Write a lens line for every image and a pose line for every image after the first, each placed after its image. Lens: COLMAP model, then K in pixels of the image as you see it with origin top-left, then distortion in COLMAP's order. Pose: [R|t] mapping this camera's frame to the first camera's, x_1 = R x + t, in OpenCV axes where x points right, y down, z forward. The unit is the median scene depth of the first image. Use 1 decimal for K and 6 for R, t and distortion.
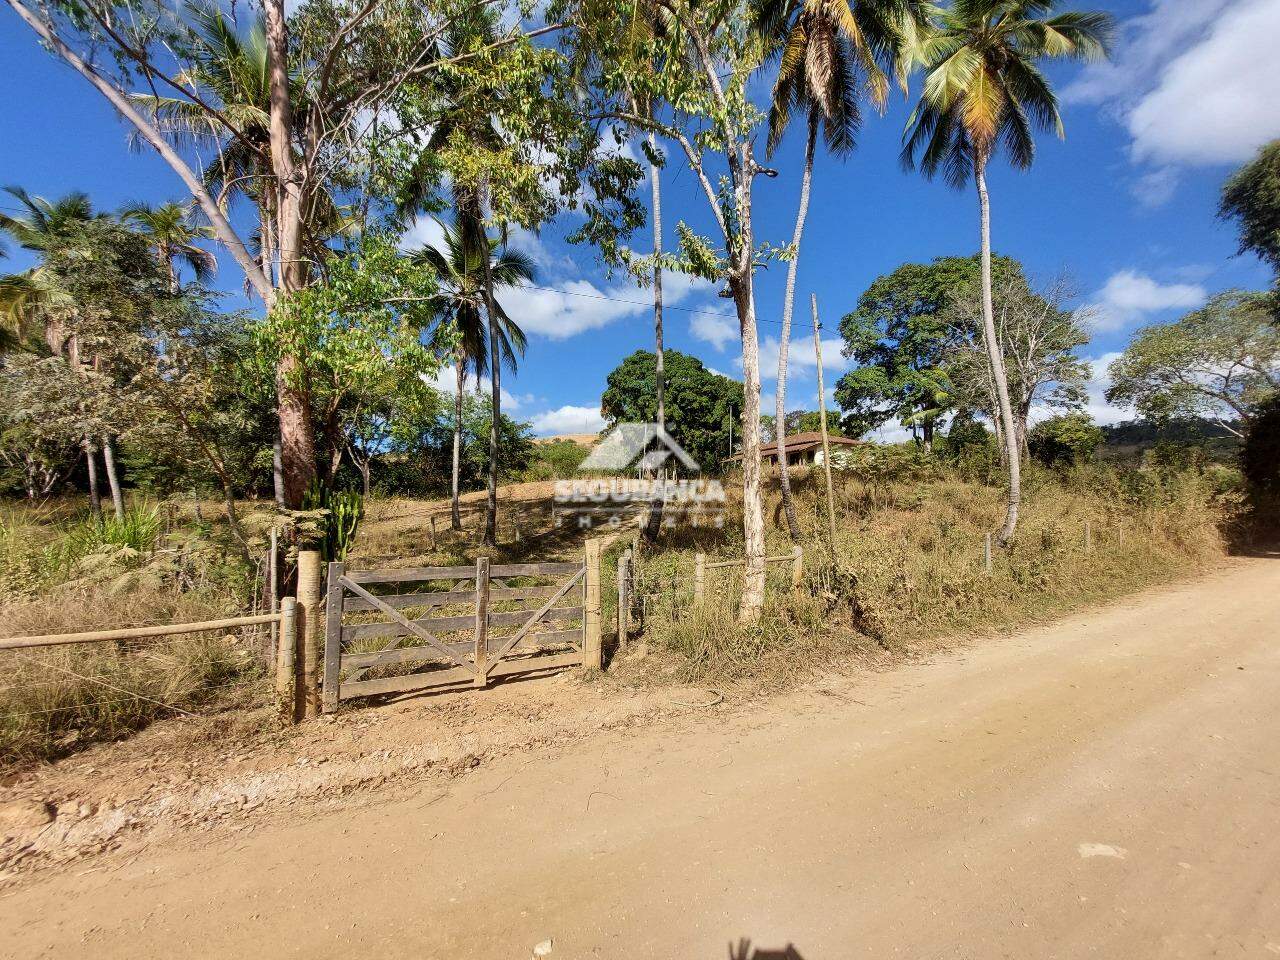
lens RADIAL K [[522.5, 0, 636.6], [0, 522.5, 483.8], [0, 0, 1]] dist [-0.001830, 0.000003]
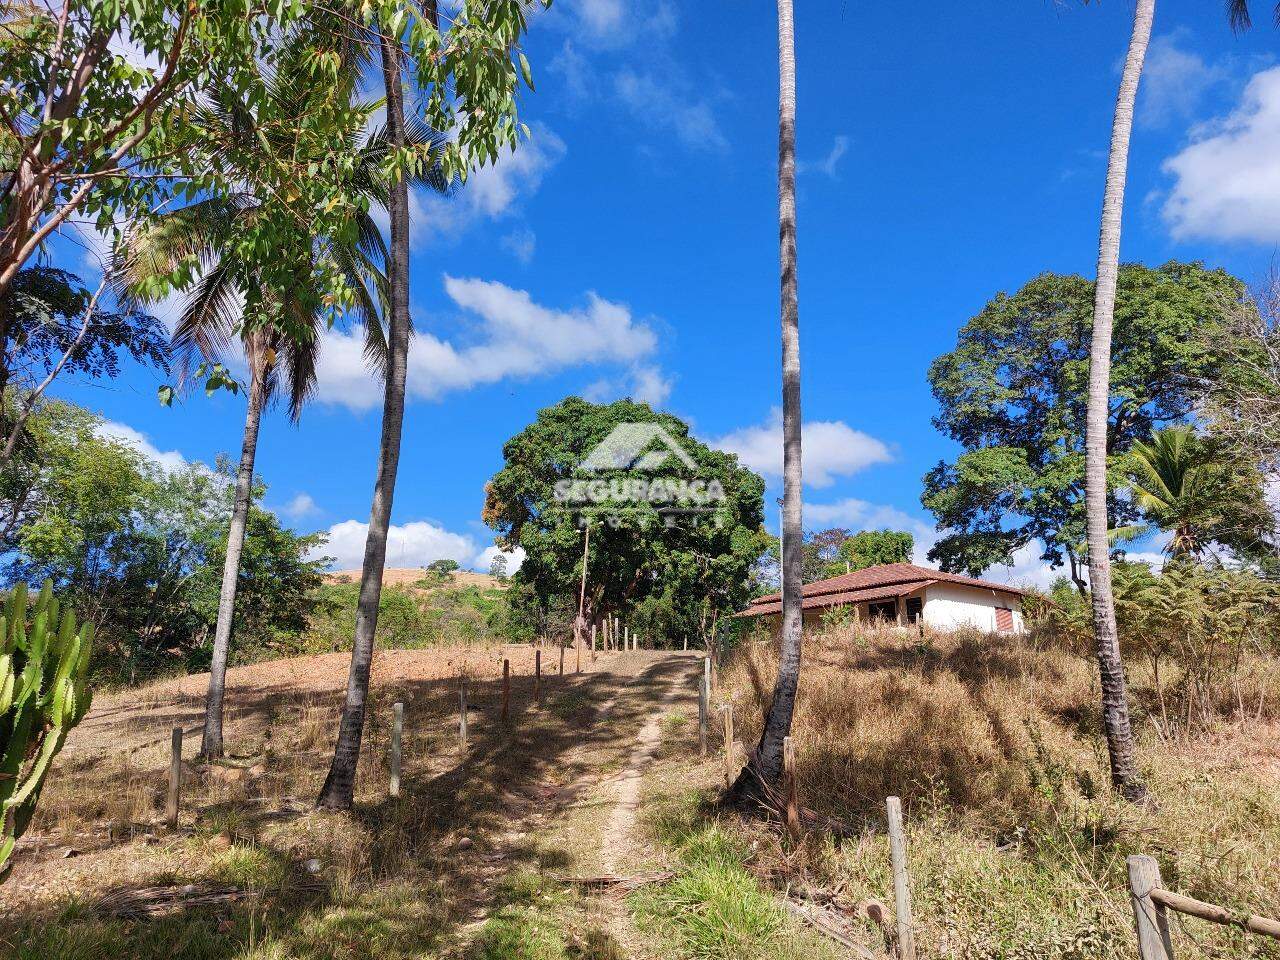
lens RADIAL K [[937.6, 0, 636.4], [0, 937.6, 467.1], [0, 0, 1]] dist [0.122255, -0.148525]
pose [[0.988750, 0.044498, 0.142807, -0.063813], [-0.014107, 0.978211, -0.207134, 0.006759], [-0.148912, 0.202789, 0.967833, 0.099675]]
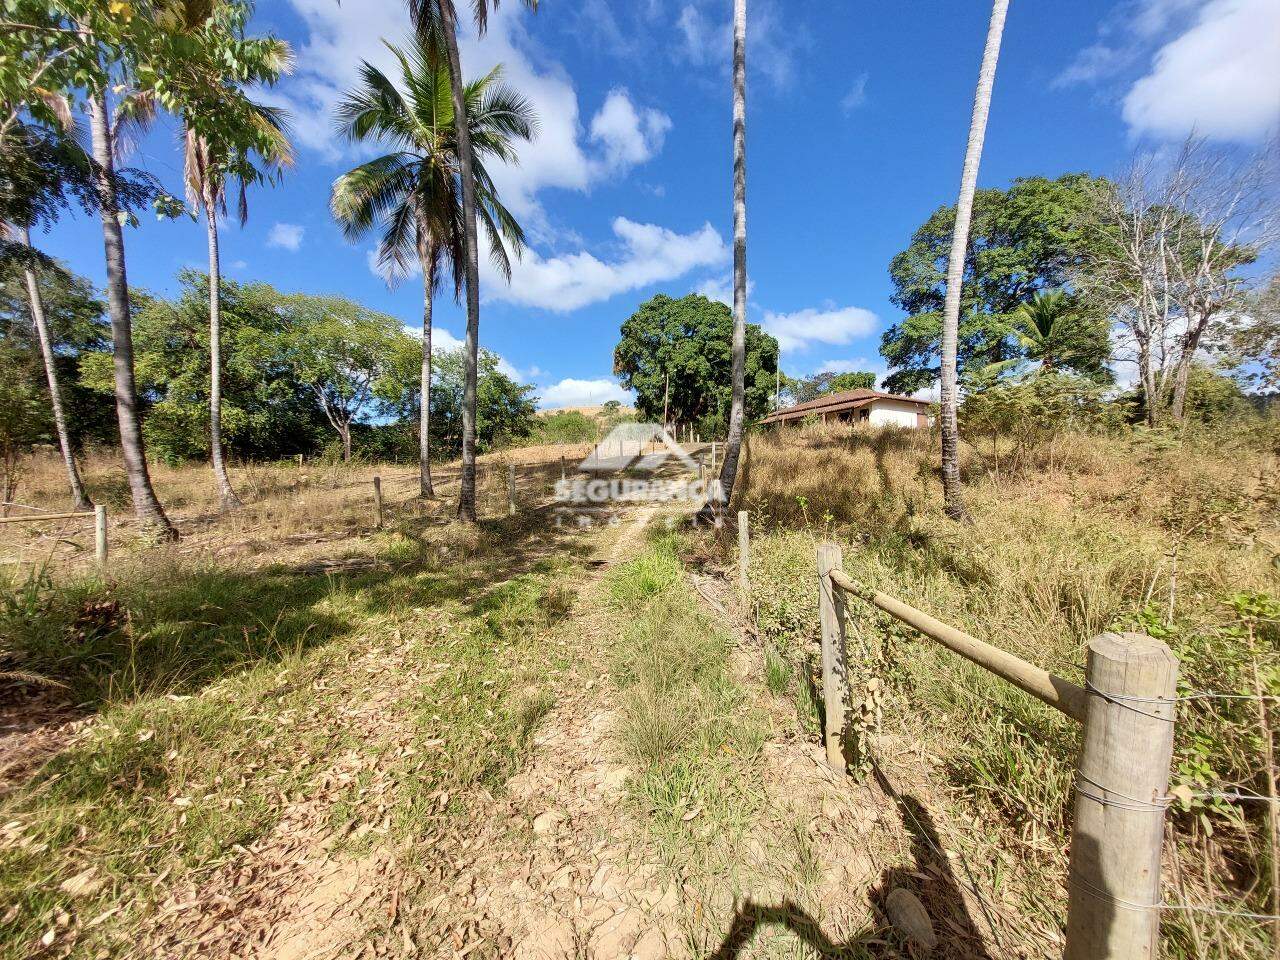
lens RADIAL K [[524.2, 0, 640.0], [0, 524.2, 480.0], [0, 0, 1]] dist [-0.001508, 0.000263]
pose [[0.999993, 0.003261, -0.001773, -0.024062], [-0.003180, 0.999023, 0.044075, 0.013330], [0.001915, -0.044069, 0.999027, 0.128643]]
